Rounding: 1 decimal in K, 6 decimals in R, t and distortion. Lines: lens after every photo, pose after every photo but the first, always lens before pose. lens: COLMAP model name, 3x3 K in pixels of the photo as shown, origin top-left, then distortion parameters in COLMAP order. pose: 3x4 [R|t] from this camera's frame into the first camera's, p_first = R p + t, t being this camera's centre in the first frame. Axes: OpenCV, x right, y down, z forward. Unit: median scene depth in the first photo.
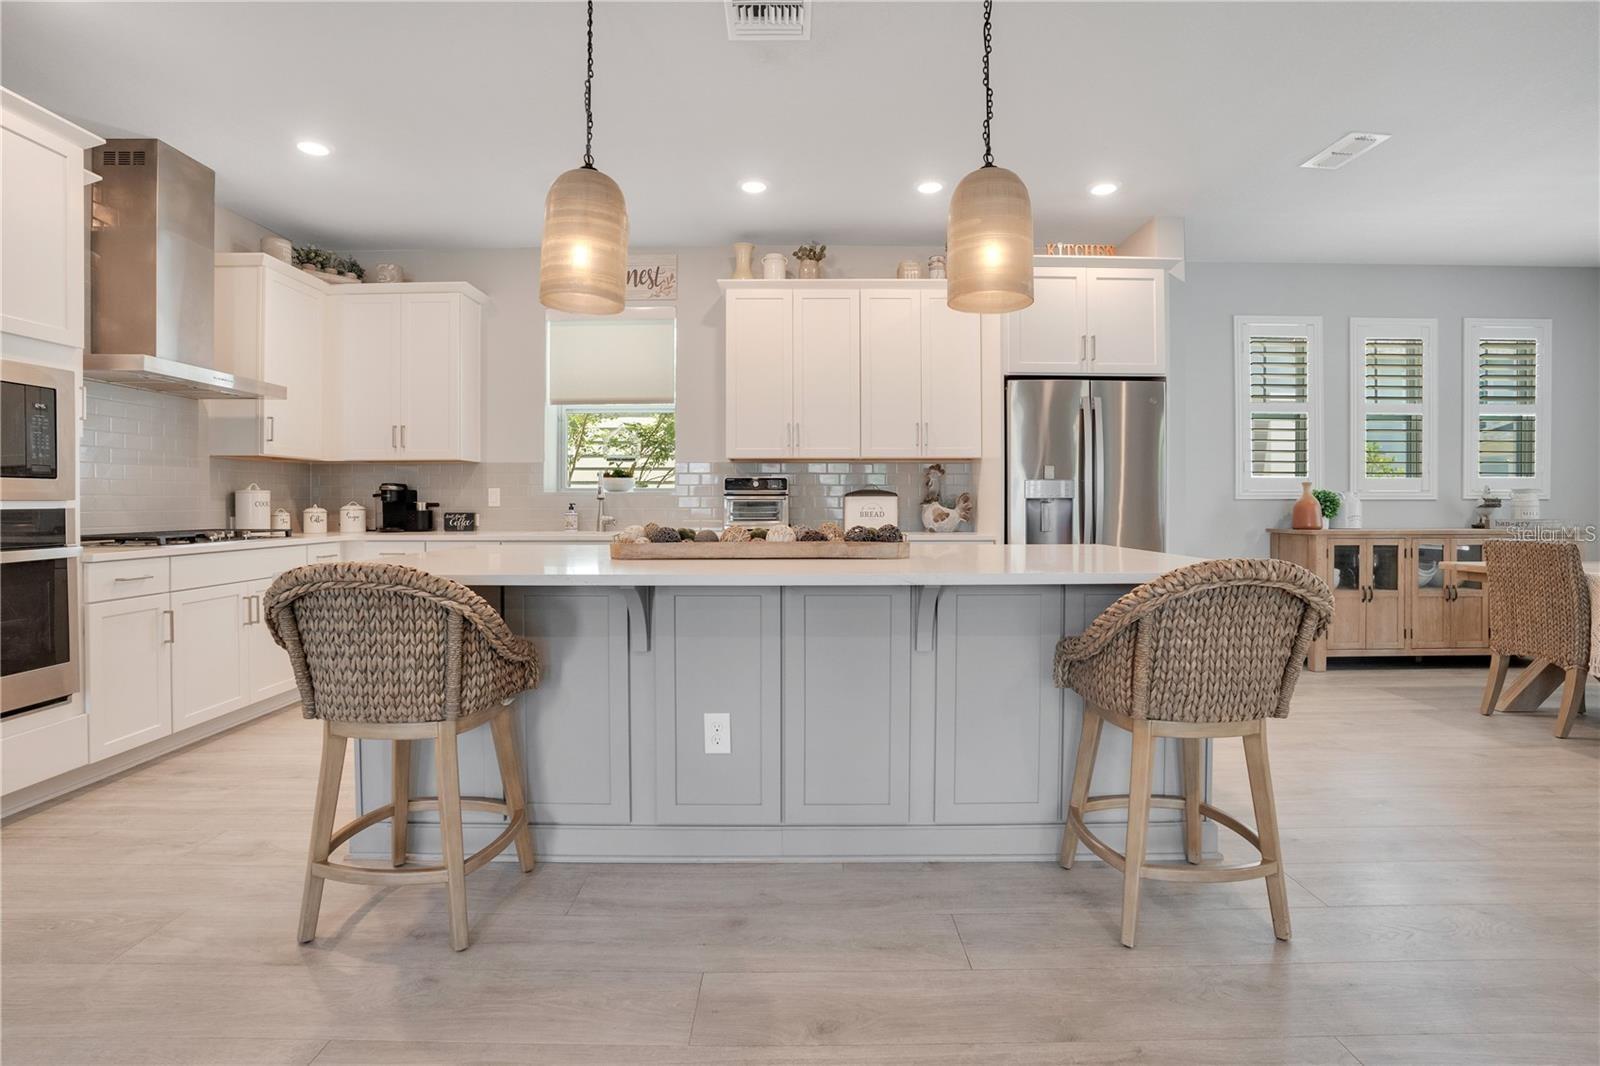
lens RADIAL K [[750.1, 0, 803.3], [0, 750.1, 508.0], [0, 0, 1]] dist [-0.050302, 0.017253]
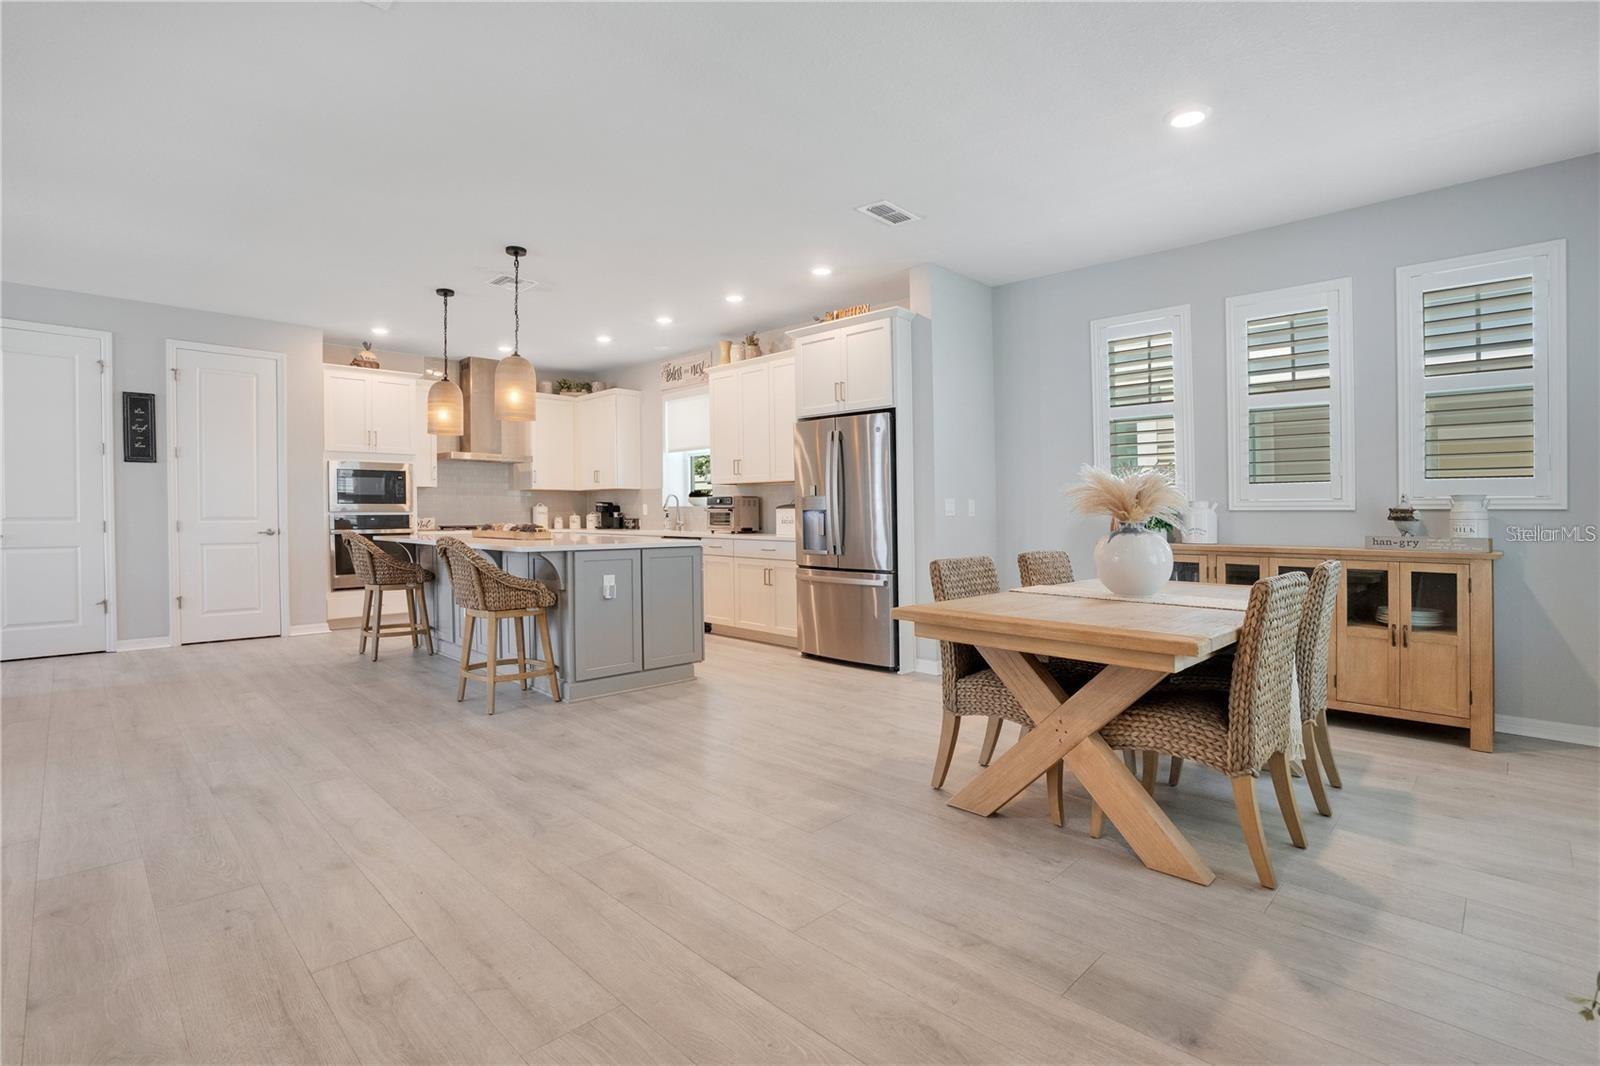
lens RADIAL K [[750.1, 0, 788.9], [0, 750.1, 538.6], [0, 0, 1]] dist [-0.050302, 0.017253]
pose [[0.705475, 0.025564, -0.708274, 1.098897], [-0.007261, 0.999558, 0.028845, -0.000450], [0.708698, -0.015207, 0.705349, 0.028226]]
